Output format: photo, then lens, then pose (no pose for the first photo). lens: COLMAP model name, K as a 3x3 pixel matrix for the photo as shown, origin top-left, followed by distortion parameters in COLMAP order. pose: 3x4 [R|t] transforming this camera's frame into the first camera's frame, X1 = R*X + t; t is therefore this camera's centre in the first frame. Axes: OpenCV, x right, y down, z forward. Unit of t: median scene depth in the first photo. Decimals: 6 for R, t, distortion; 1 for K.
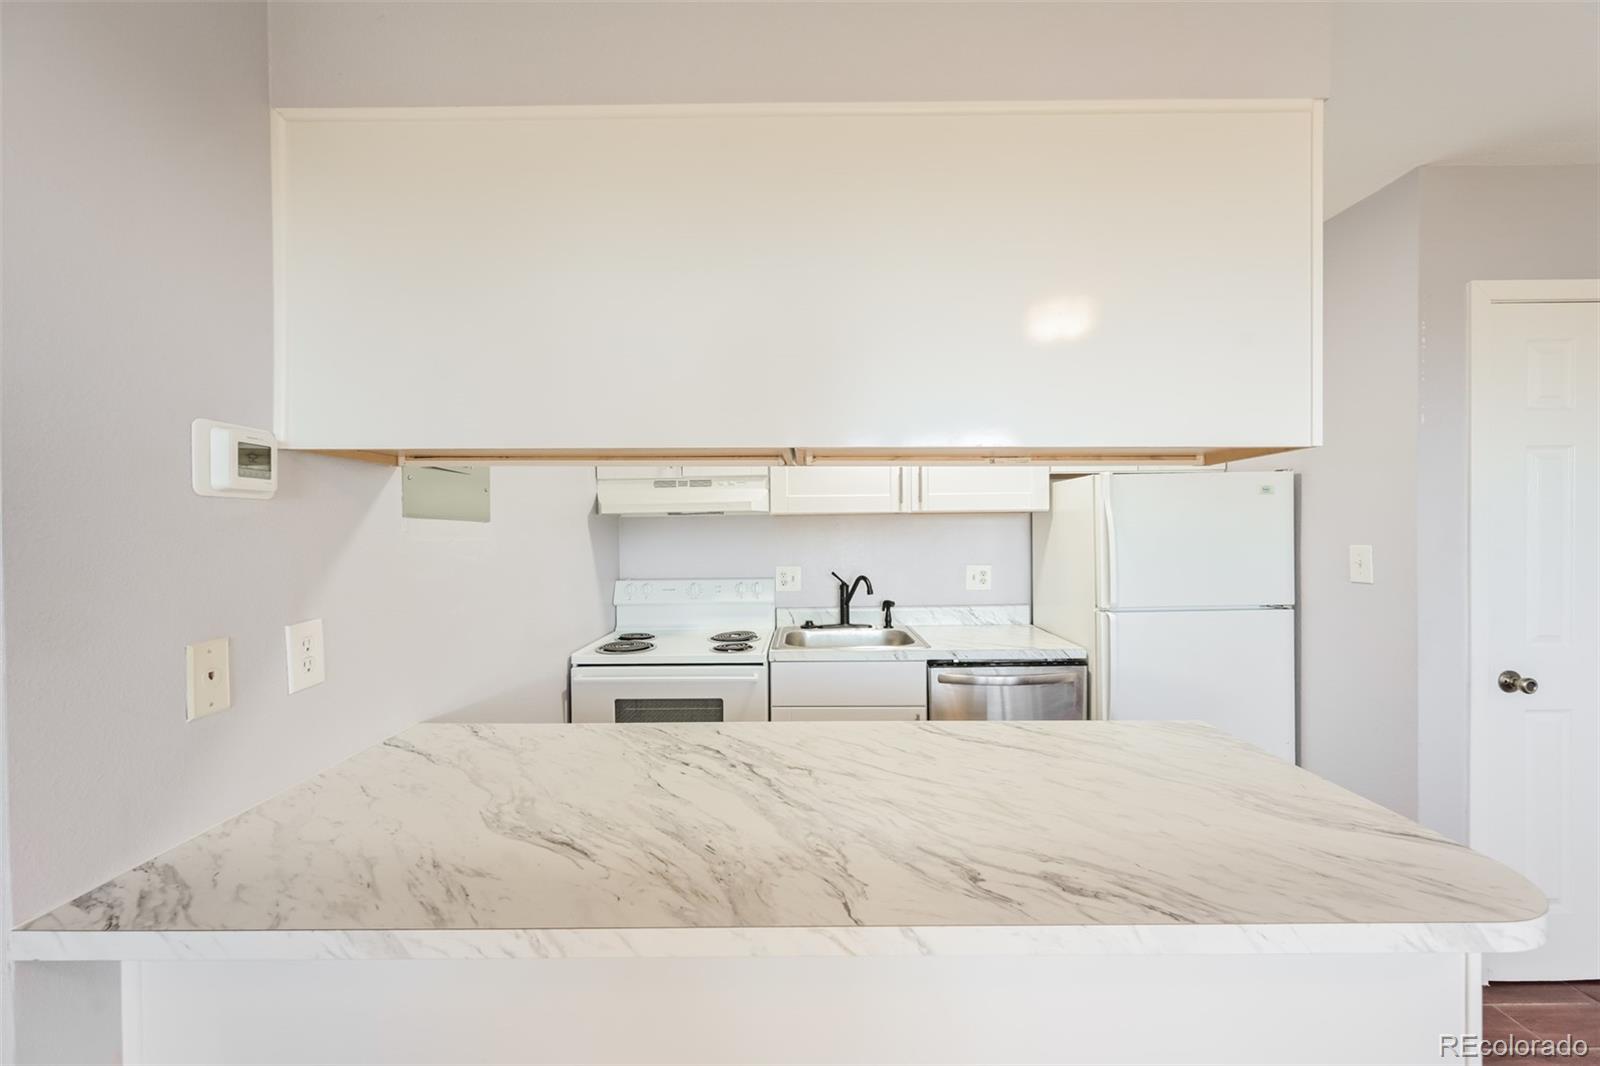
lens RADIAL K [[628.7, 0, 802.6], [0, 628.7, 536.1], [0, 0, 1]] dist [-0.003150, -0.000056]
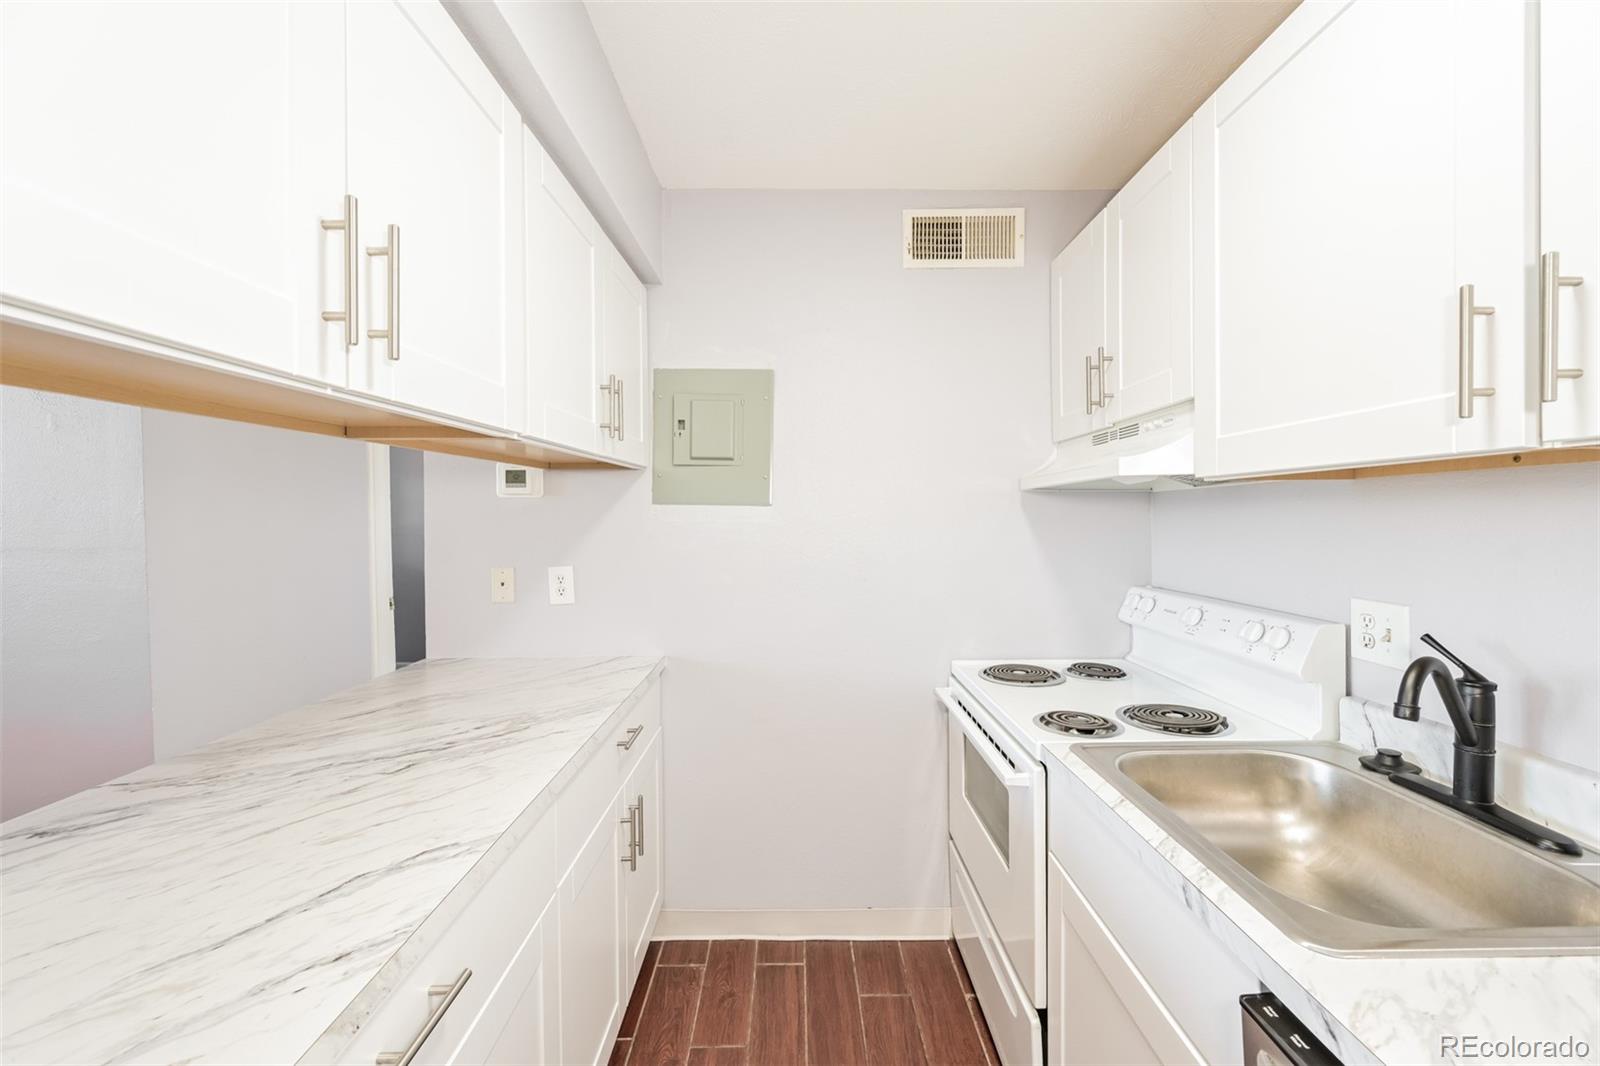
lens RADIAL K [[640.4, 0, 802.8], [0, 640.4, 527.2], [0, 0, 1]] dist [-0.001228, -0.000382]
pose [[0.014820, 0.028485, -0.999484, 0.567272], [-0.004493, 0.999586, 0.028421, -0.014770], [0.999880, 0.004069, 0.014942, 0.938128]]
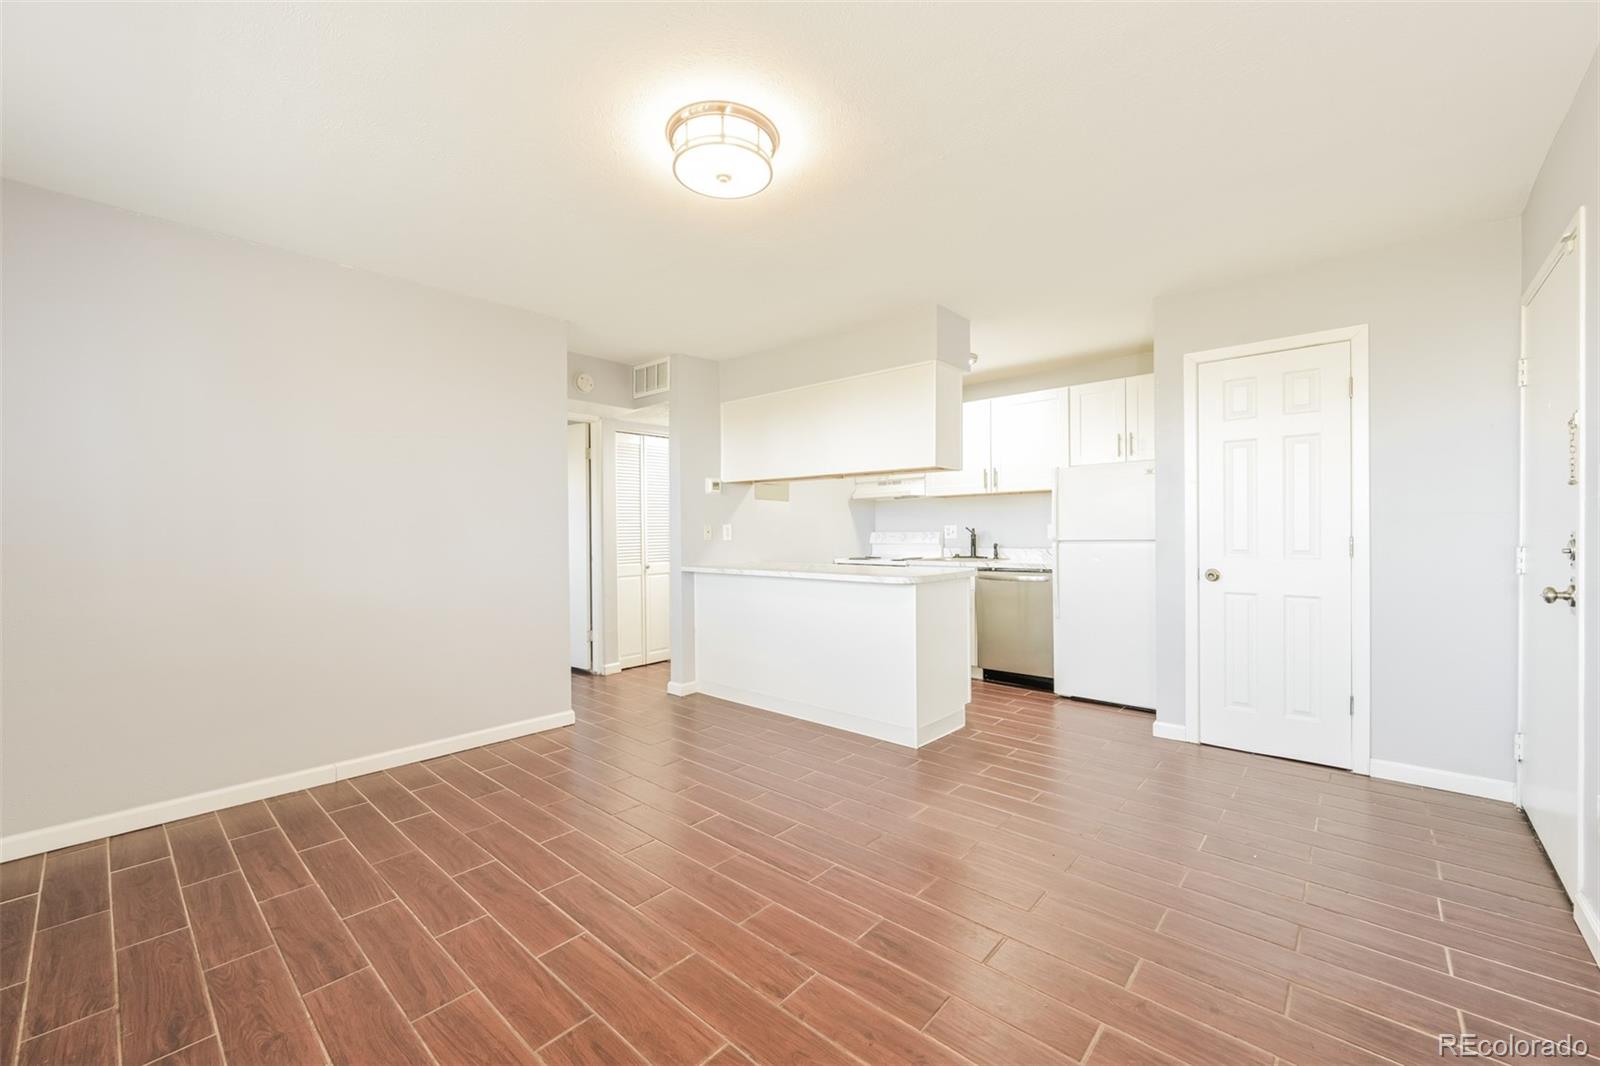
lens RADIAL K [[631.4, 0, 802.0], [0, 631.4, 534.2], [0, 0, 1]] dist [-0.003438, -0.000277]
pose [[0.751280, 0.006184, -0.659954, 1.299324], [-0.004757, 0.999981, 0.003954, 0.104182], [0.659966, 0.000169, 0.751295, -1.004057]]
